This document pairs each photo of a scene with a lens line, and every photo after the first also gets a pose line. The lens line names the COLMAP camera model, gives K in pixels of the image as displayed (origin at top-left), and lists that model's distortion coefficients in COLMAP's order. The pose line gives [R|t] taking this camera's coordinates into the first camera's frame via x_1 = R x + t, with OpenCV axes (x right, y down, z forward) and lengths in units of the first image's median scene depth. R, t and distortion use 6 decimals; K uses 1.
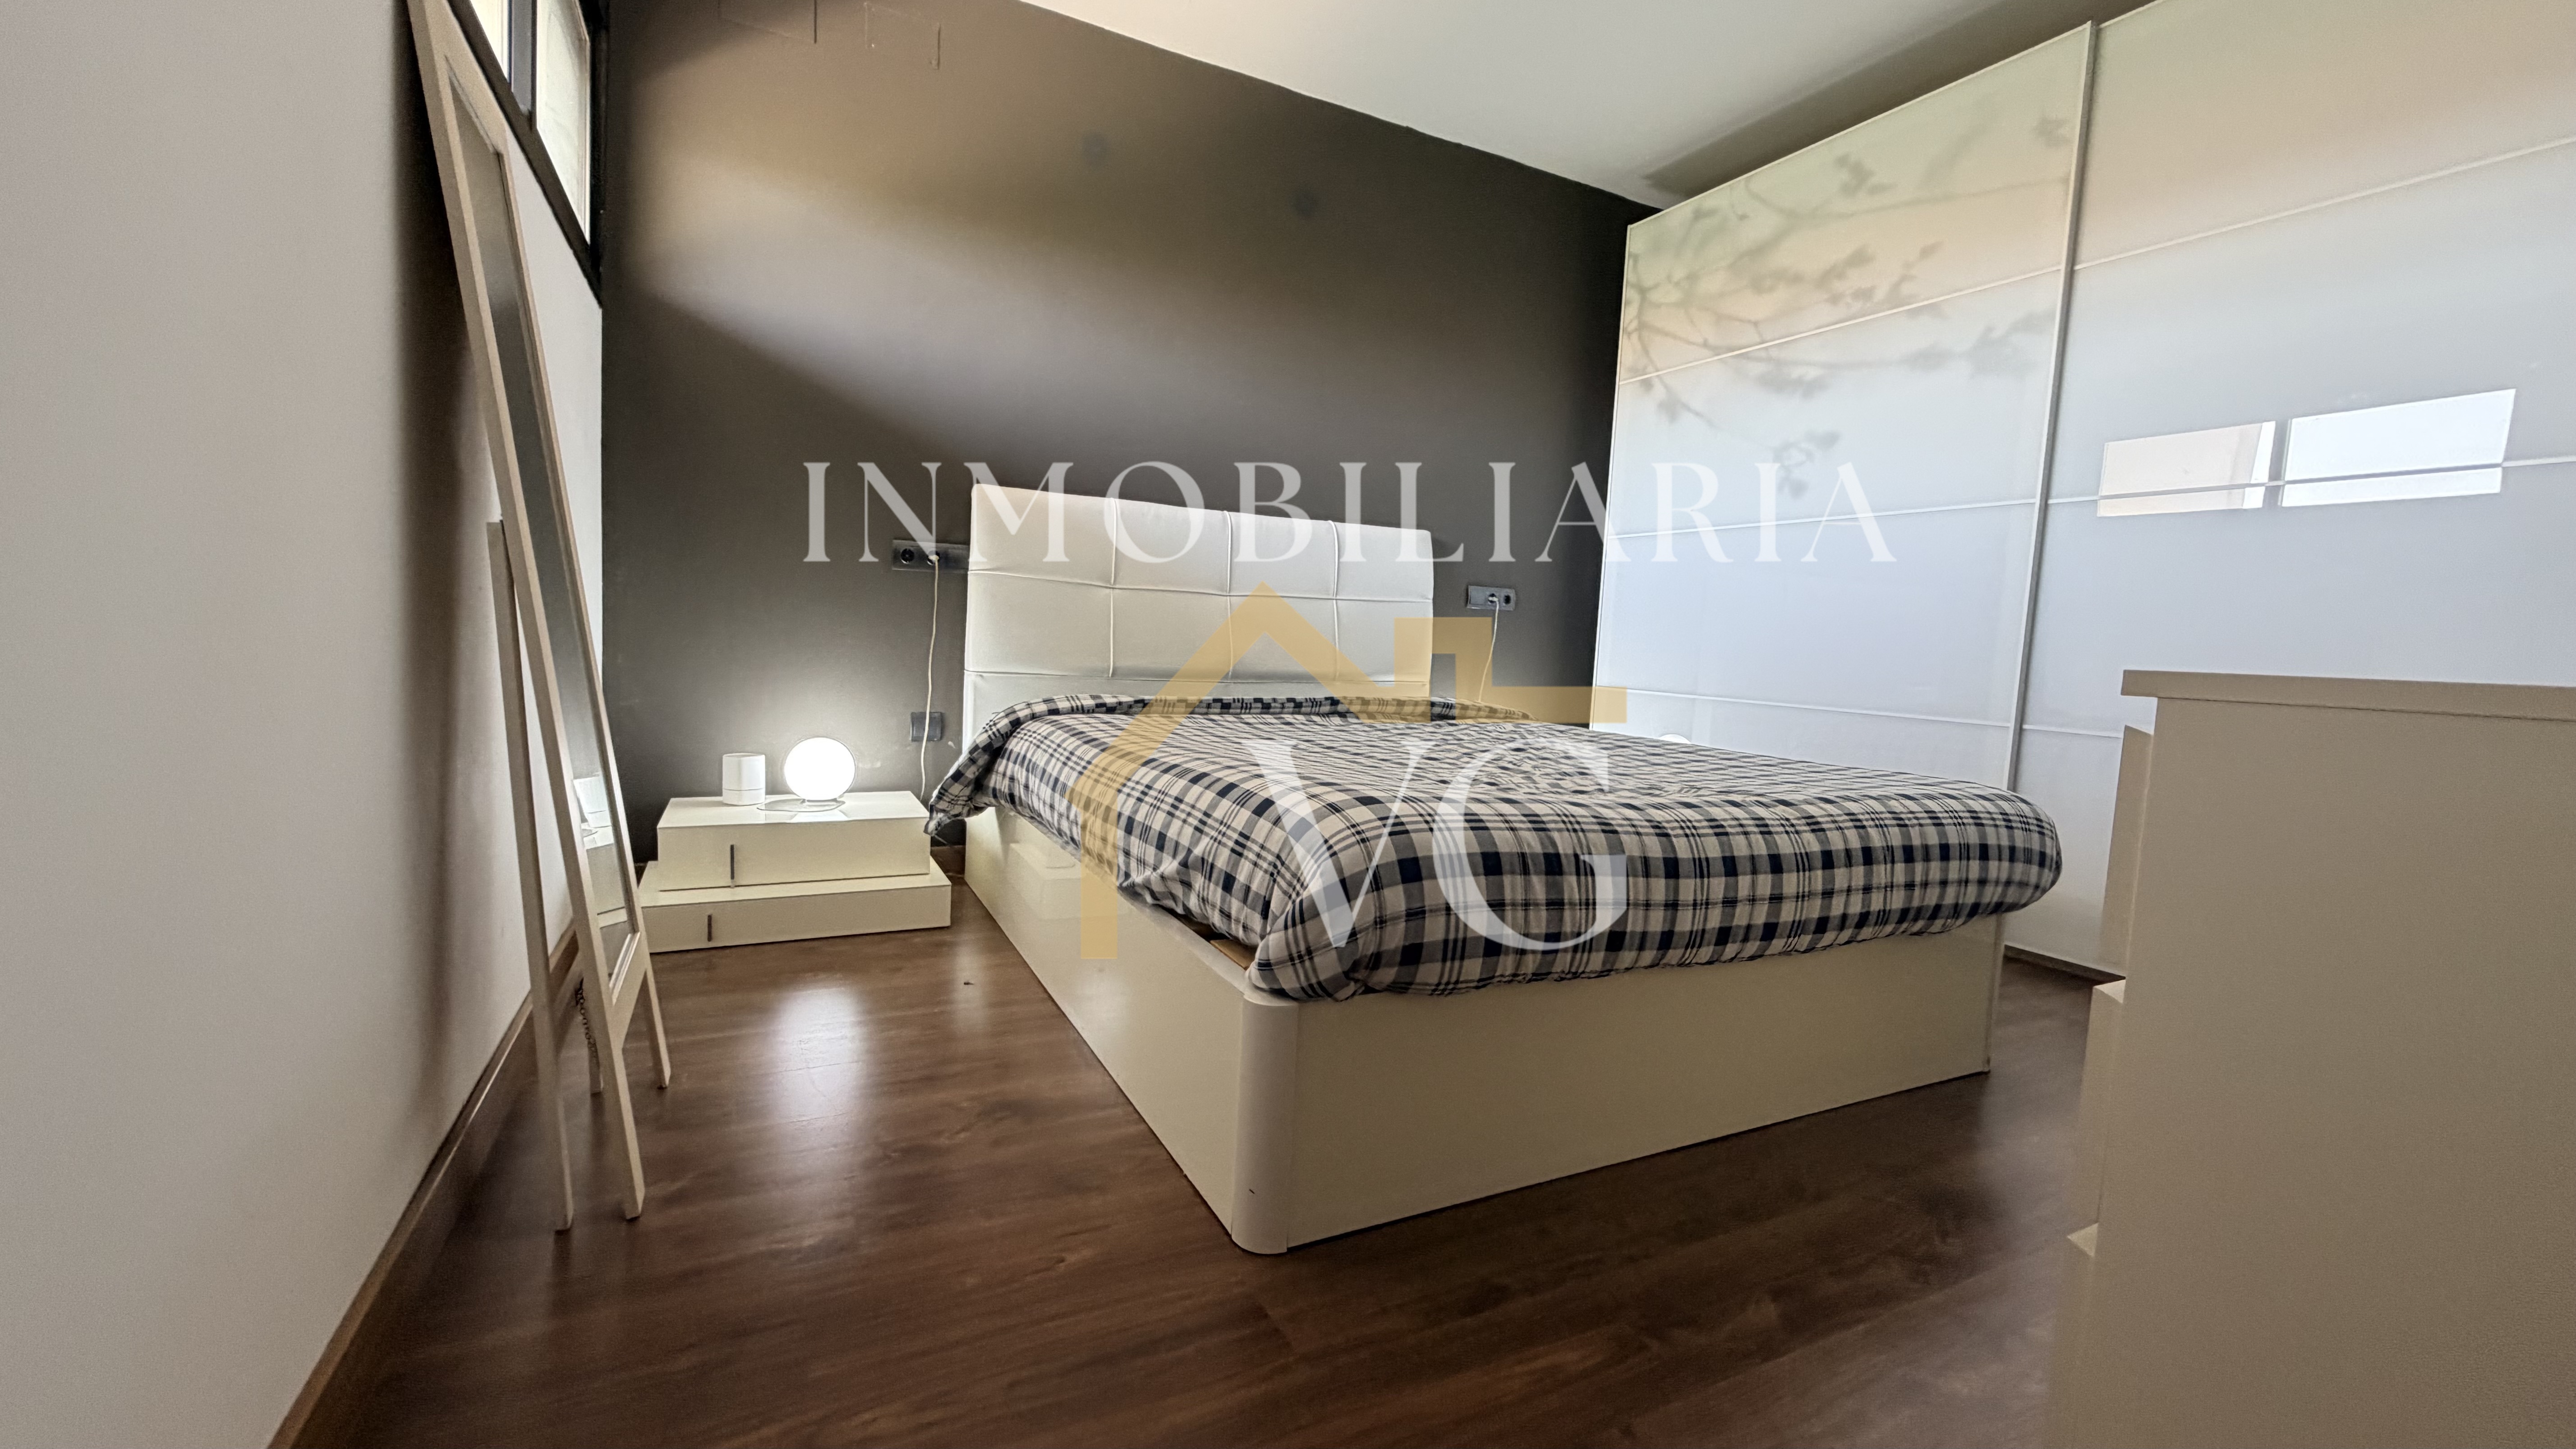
lens RADIAL K [[1028.9, 0, 1286.1], [0, 1028.9, 722.9], [0, 0, 1]] dist [-0.000556, 0.001336]
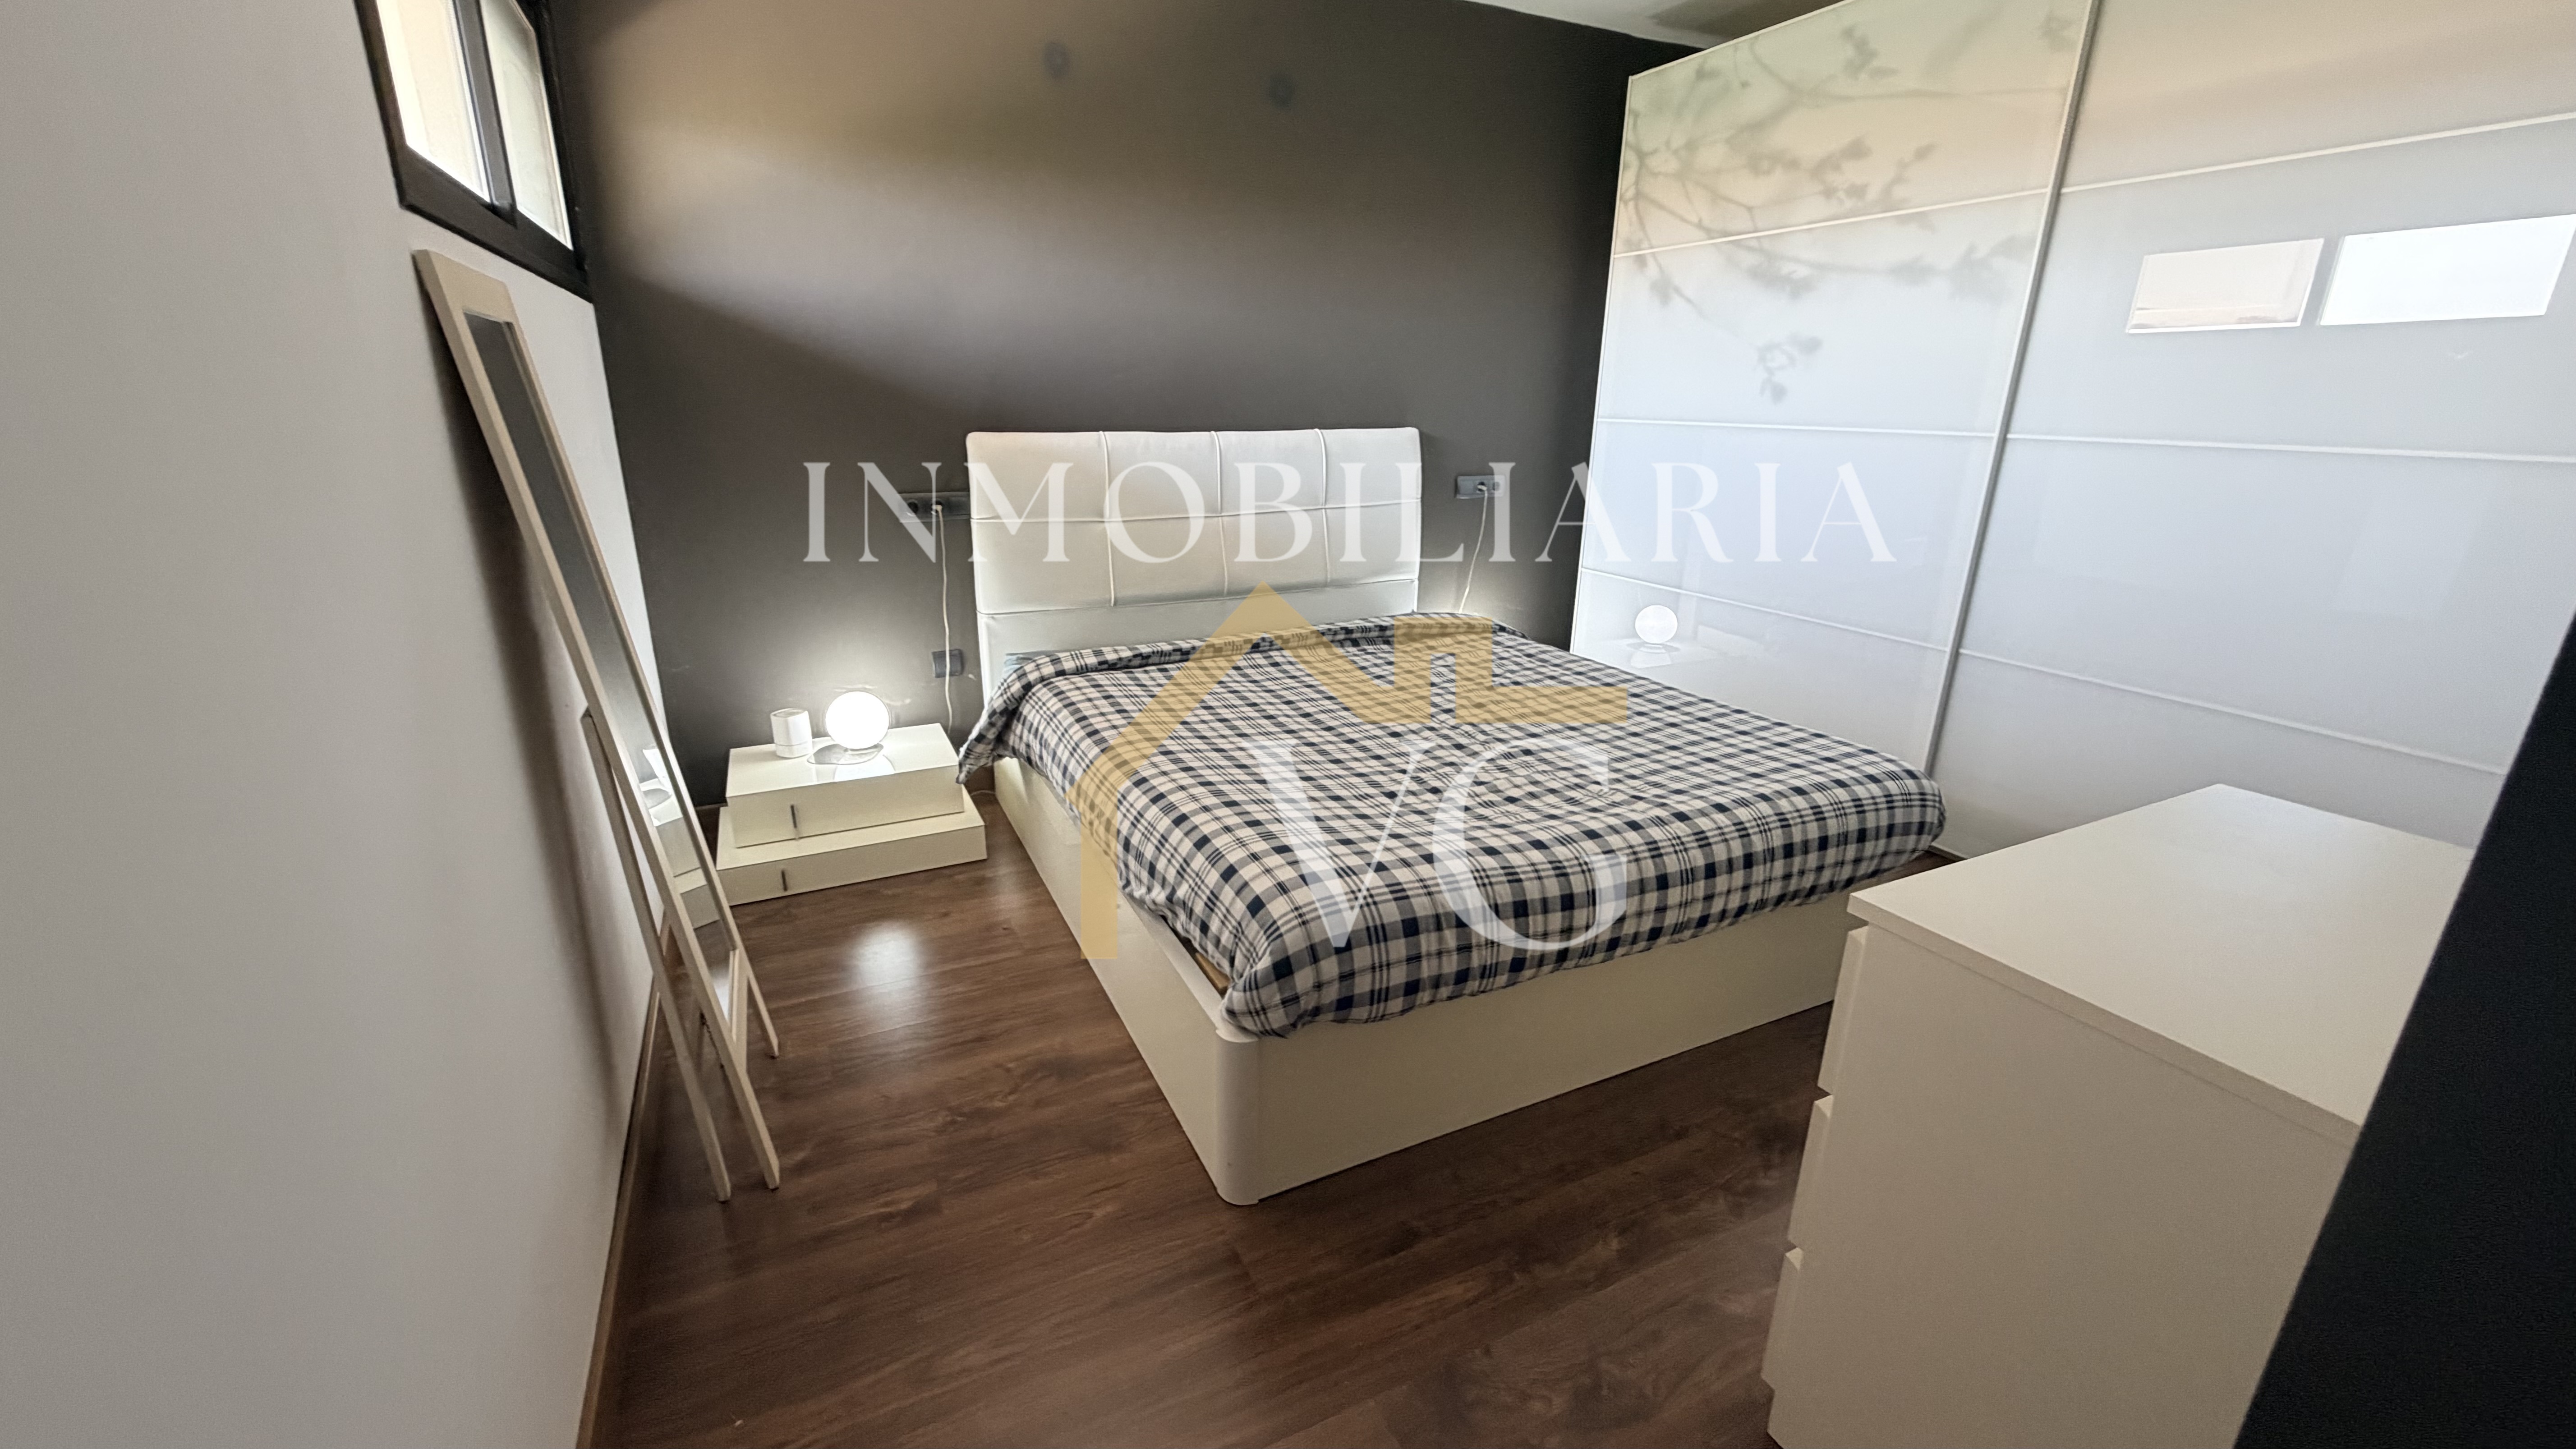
lens RADIAL K [[1028.9, 0, 1285.7], [0, 1028.9, 723.7], [0, 0, 1]] dist [-0.000556, 0.001336]
pose [[0.999199, -0.027254, -0.029296, 0.065311], [0.033064, 0.974724, 0.220952, -0.272439], [0.022533, -0.221743, 0.974845, -0.117016]]
